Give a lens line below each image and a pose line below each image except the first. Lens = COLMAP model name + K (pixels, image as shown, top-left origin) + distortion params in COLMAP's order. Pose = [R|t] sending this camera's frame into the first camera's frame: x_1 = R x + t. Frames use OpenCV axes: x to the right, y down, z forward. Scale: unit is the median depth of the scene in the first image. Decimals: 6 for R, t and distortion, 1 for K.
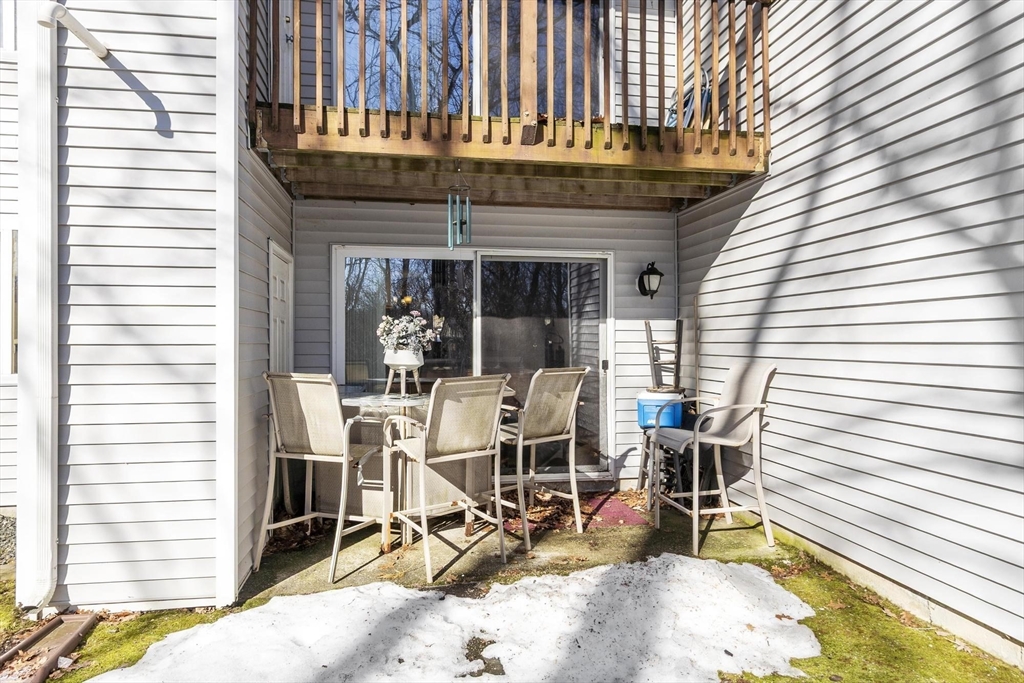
lens RADIAL K [[623.2, 0, 508.0], [0, 623.2, 336.7], [0, 0, 1]] dist [0.000845, 0.000240]
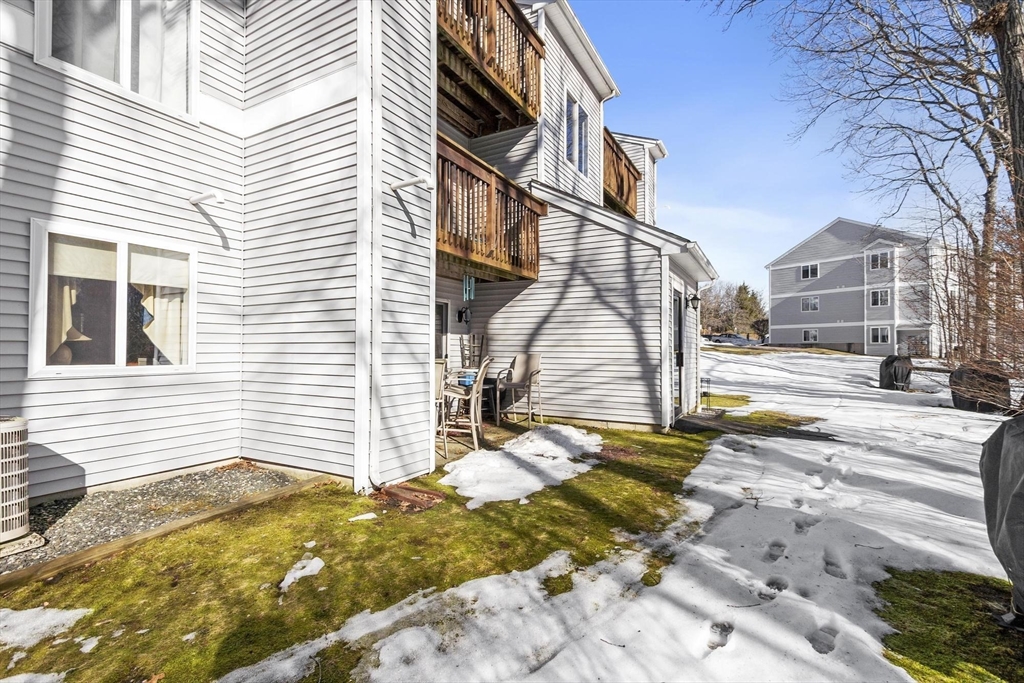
lens RADIAL K [[443.8, 0, 518.1], [0, 443.8, 340.5], [0, 0, 1]] dist [0.000811, -0.001234]
pose [[0.633874, 0.019410, 0.773193, -1.397226], [-0.015090, 0.999805, -0.012728, 0.015936], [-0.773289, -0.003600, 0.634043, -0.137149]]
